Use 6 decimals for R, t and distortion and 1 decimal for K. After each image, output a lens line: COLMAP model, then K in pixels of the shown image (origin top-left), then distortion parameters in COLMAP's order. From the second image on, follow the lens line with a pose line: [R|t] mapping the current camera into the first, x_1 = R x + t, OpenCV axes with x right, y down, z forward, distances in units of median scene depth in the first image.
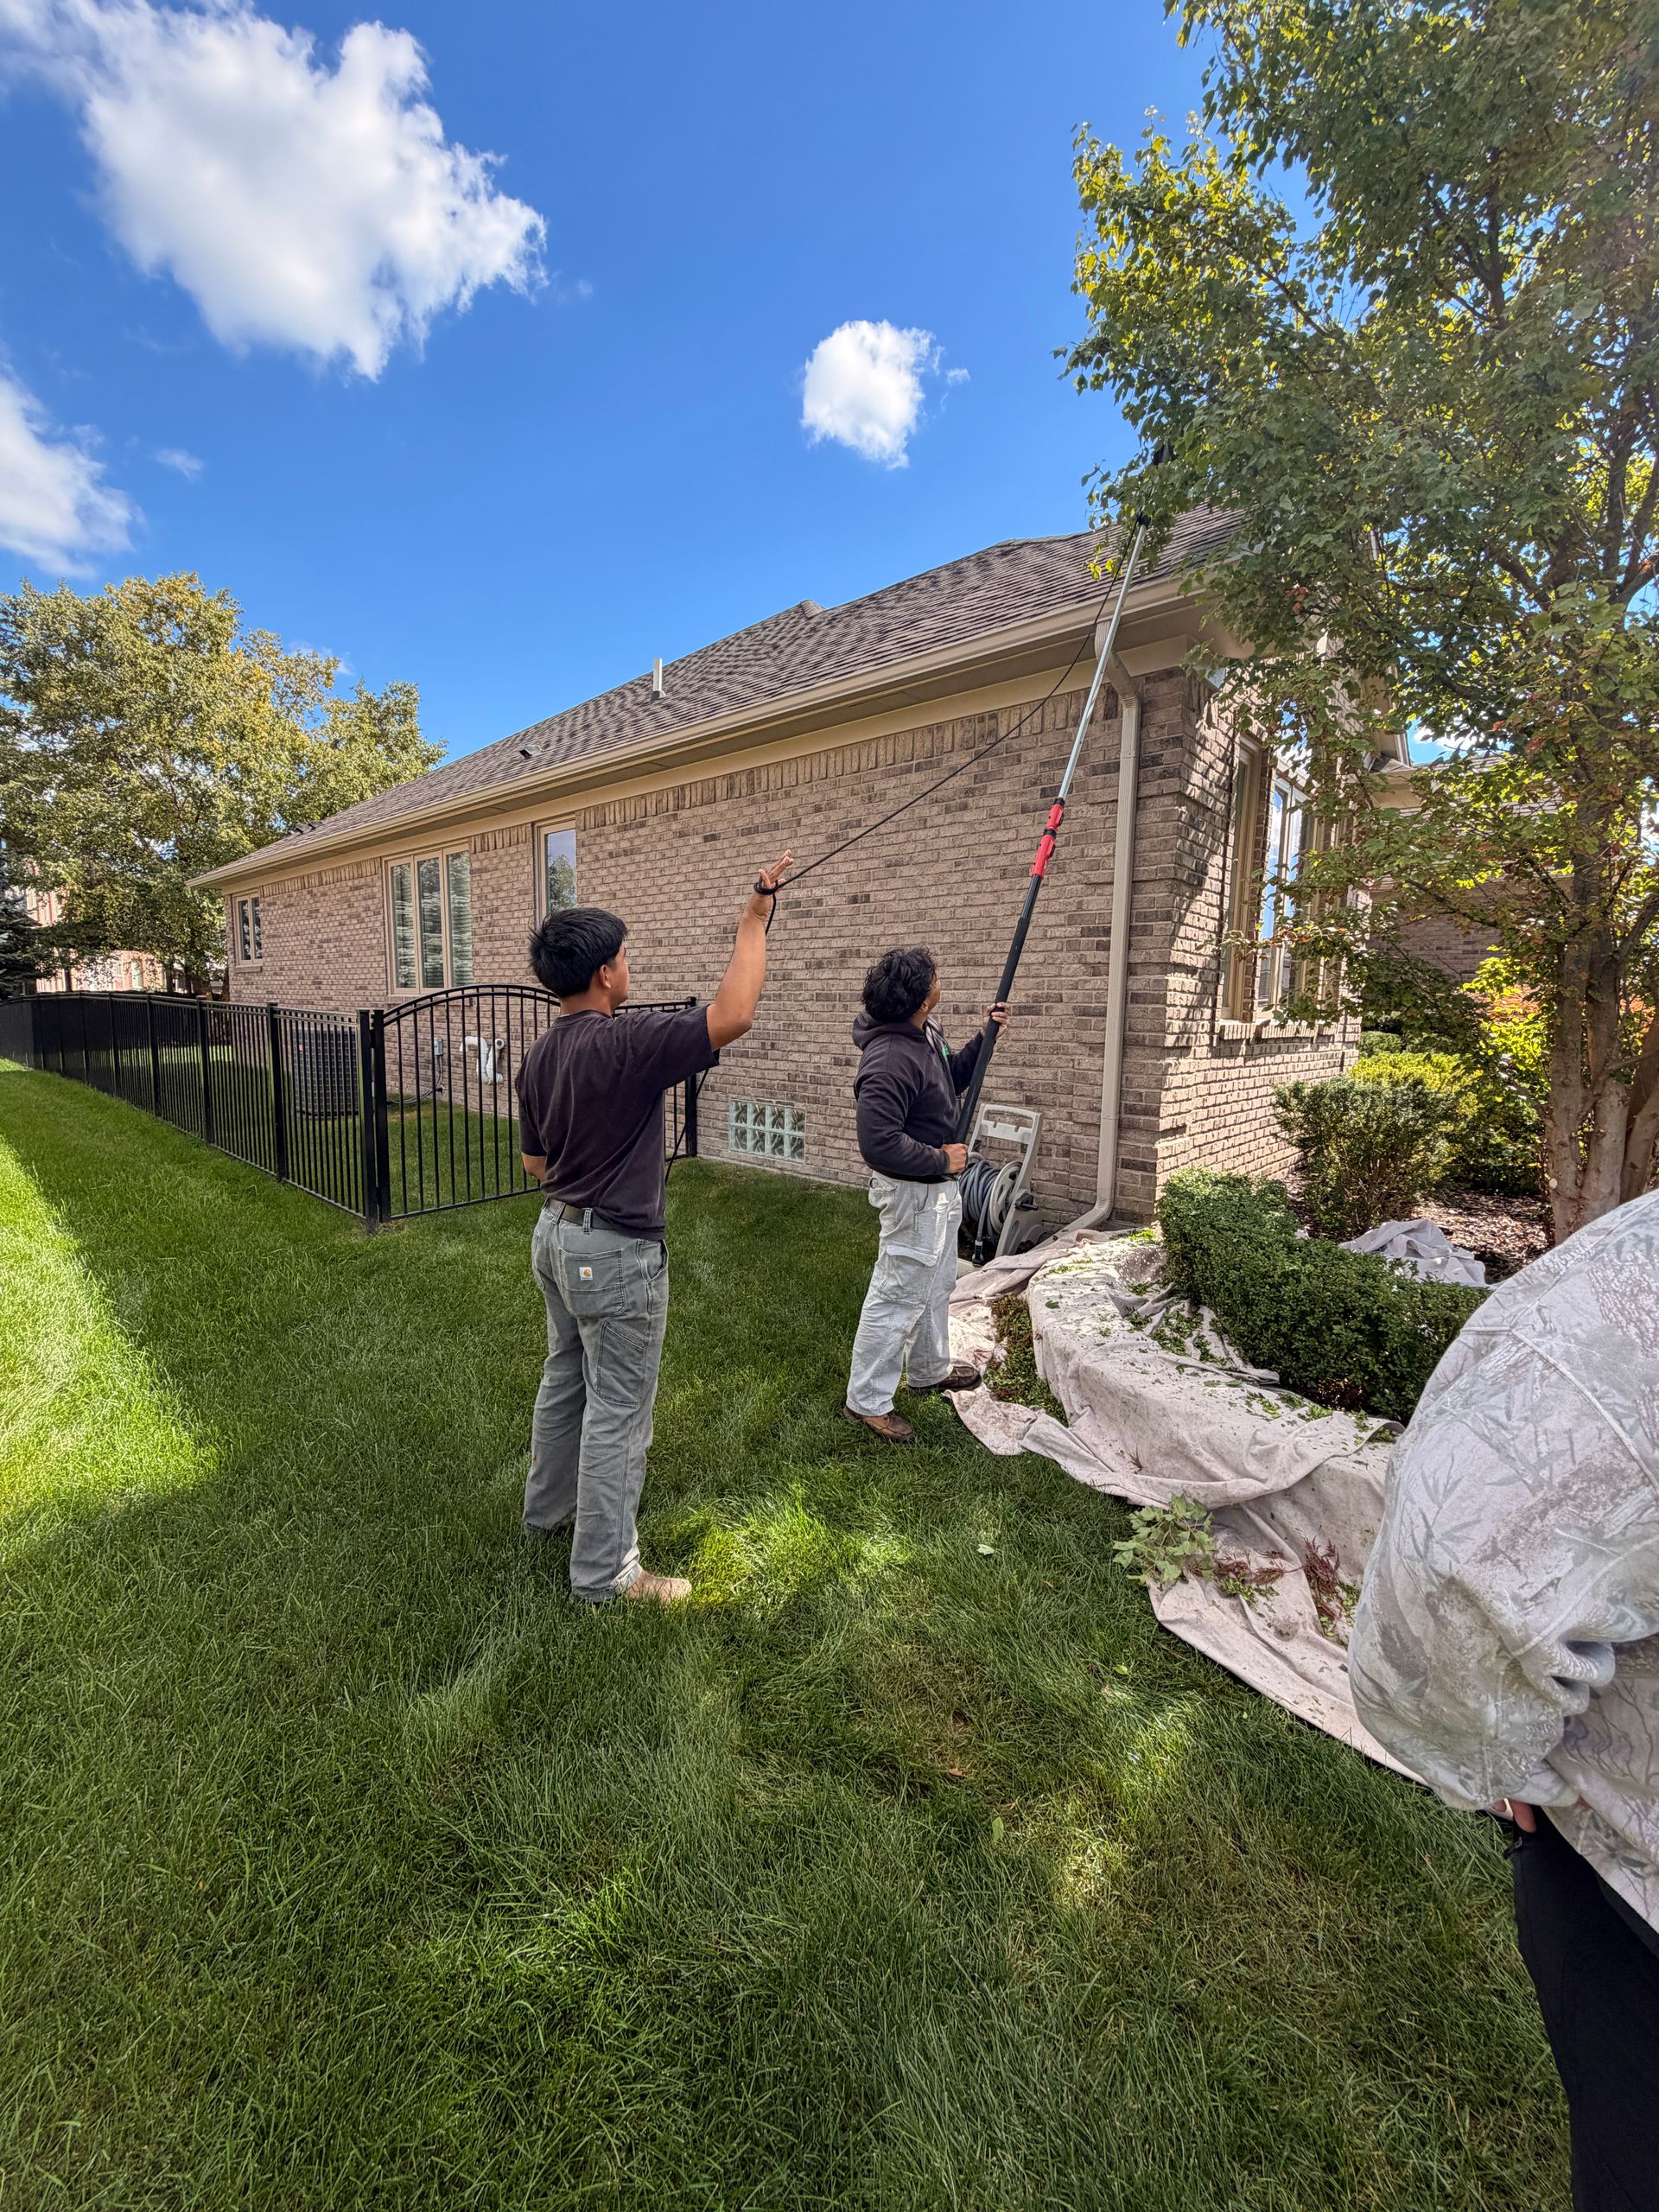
lens RADIAL K [[885.3, 0, 826.8], [0, 885.3, 1100.4], [0, 0, 1]] dist [0.000592, -0.000304]
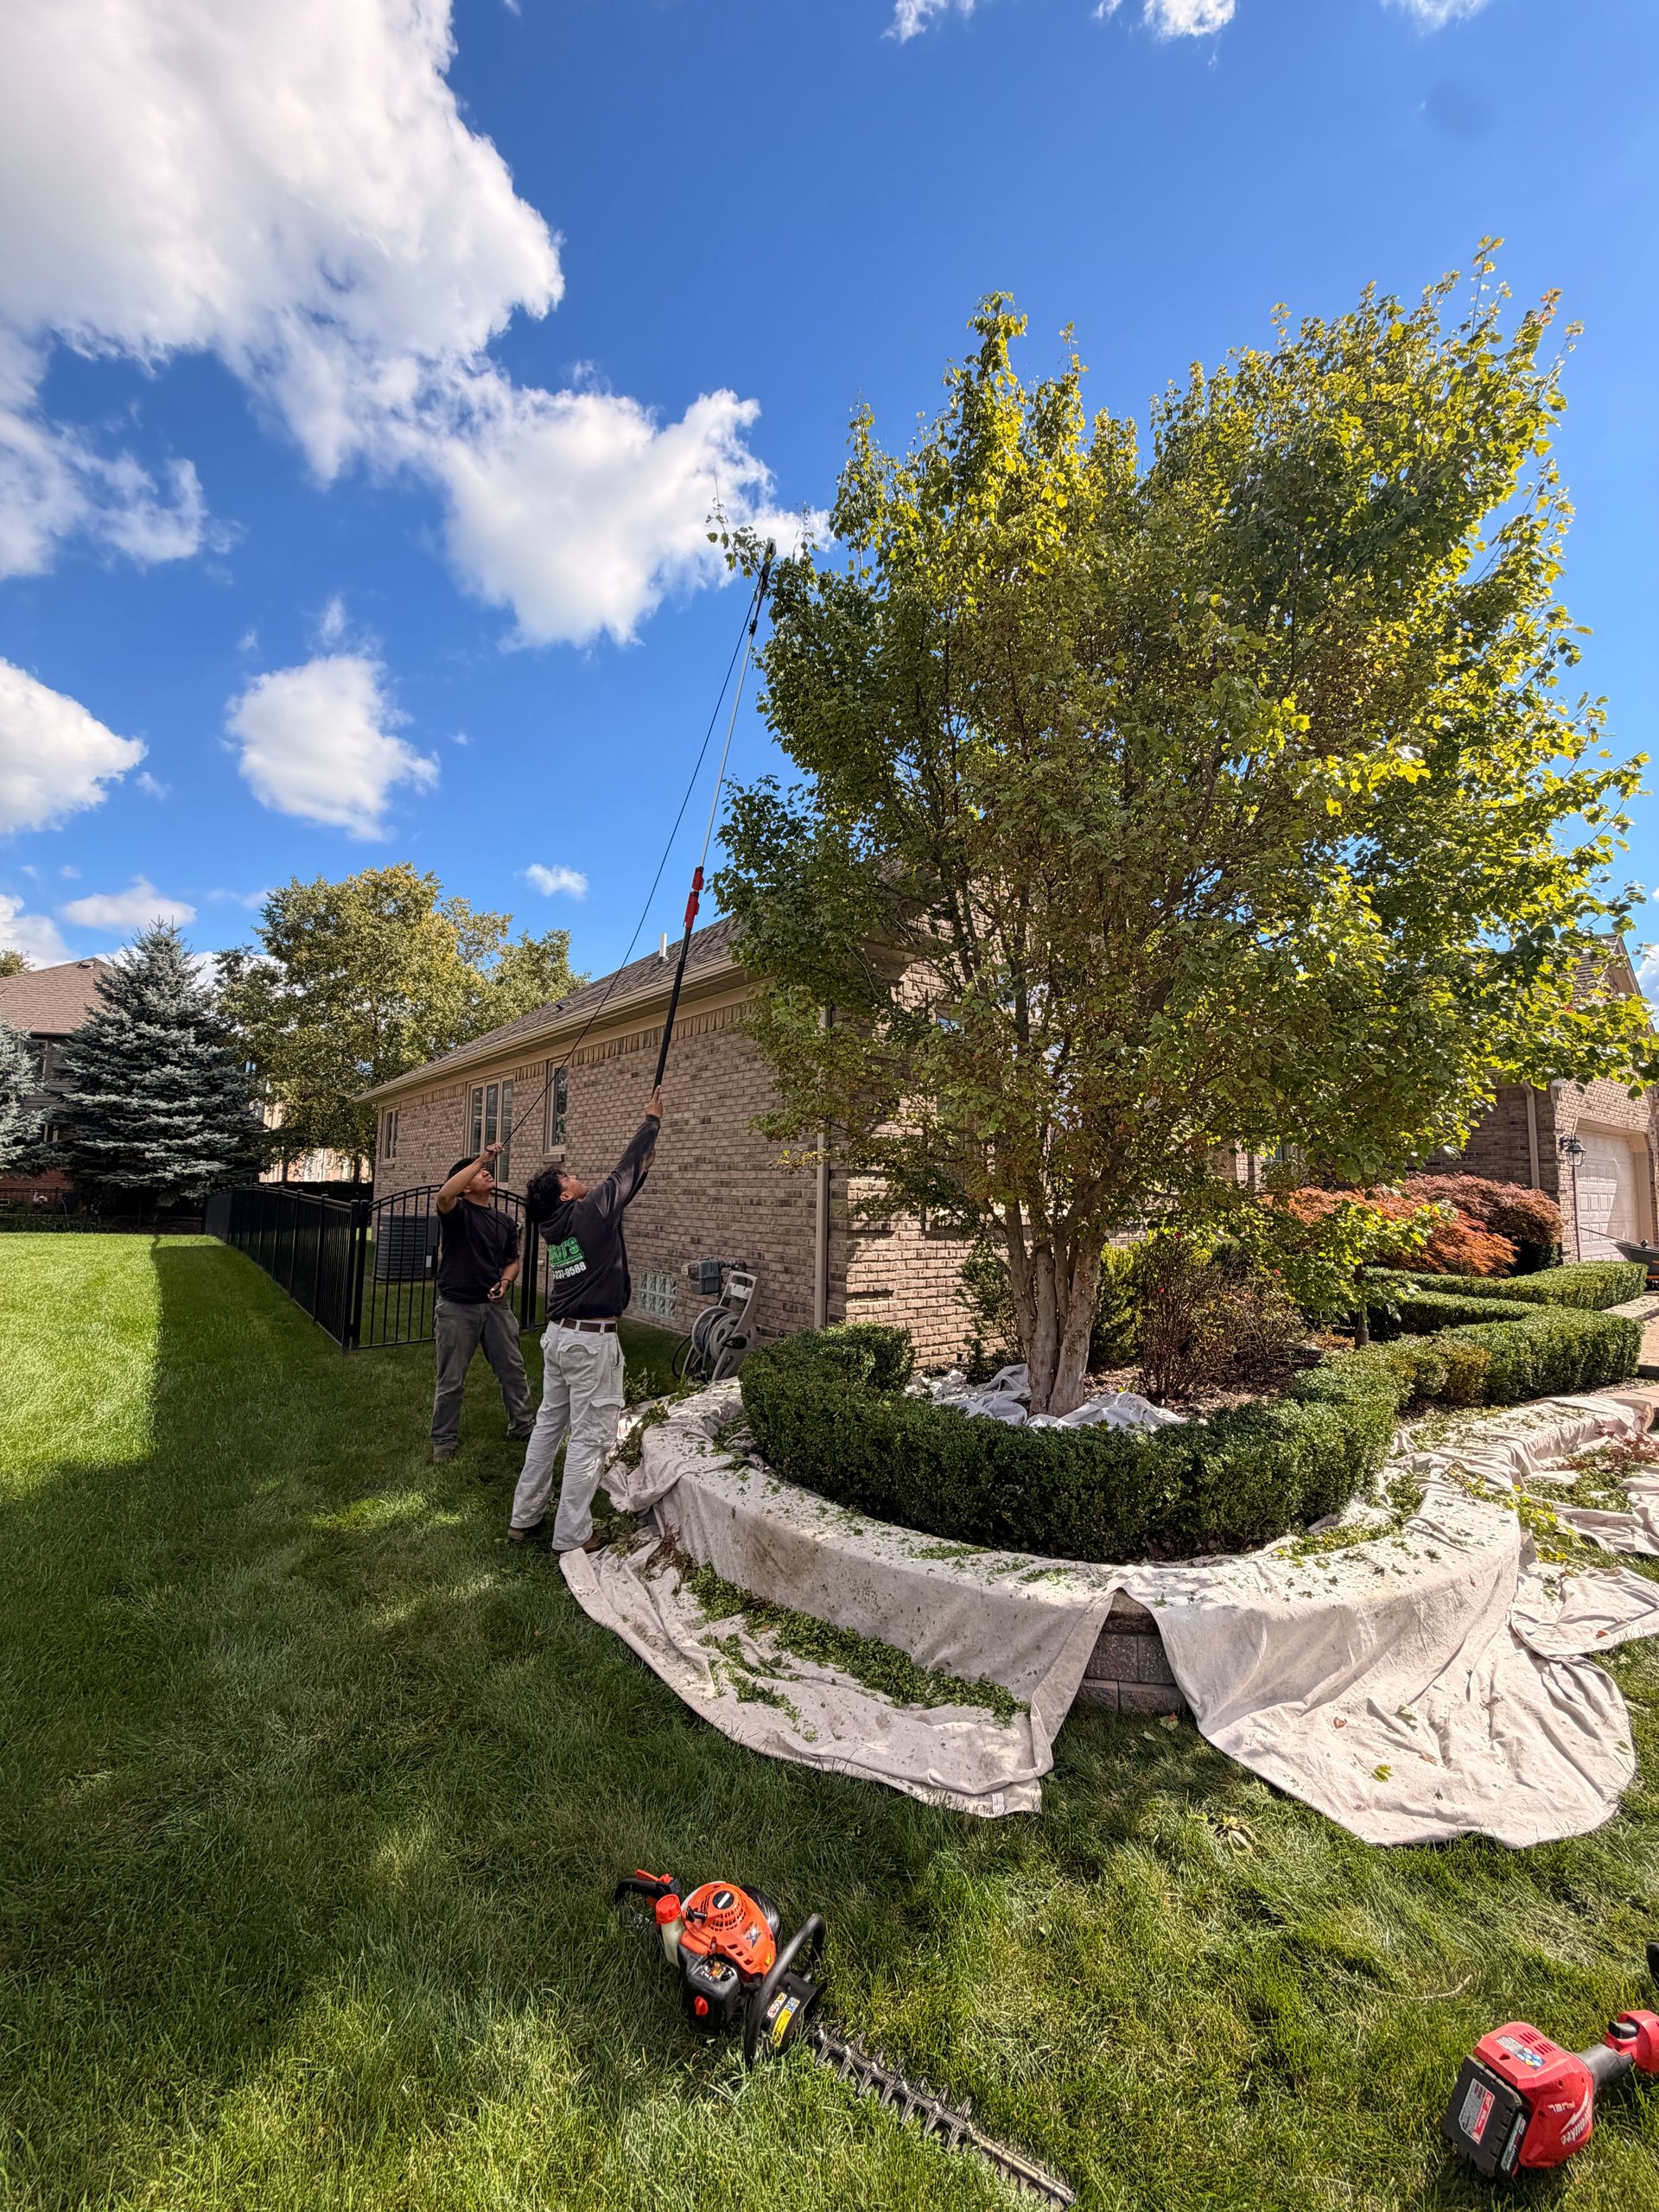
lens RADIAL K [[886.0, 0, 826.4], [0, 886.0, 1099.4], [0, 0, 1]] dist [0.000770, -0.000163]
pose [[0.983719, -0.017979, -0.178813, 0.117144], [-0.019981, 0.977872, -0.208247, 0.005546], [0.178600, 0.208429, 0.961592, -0.073654]]
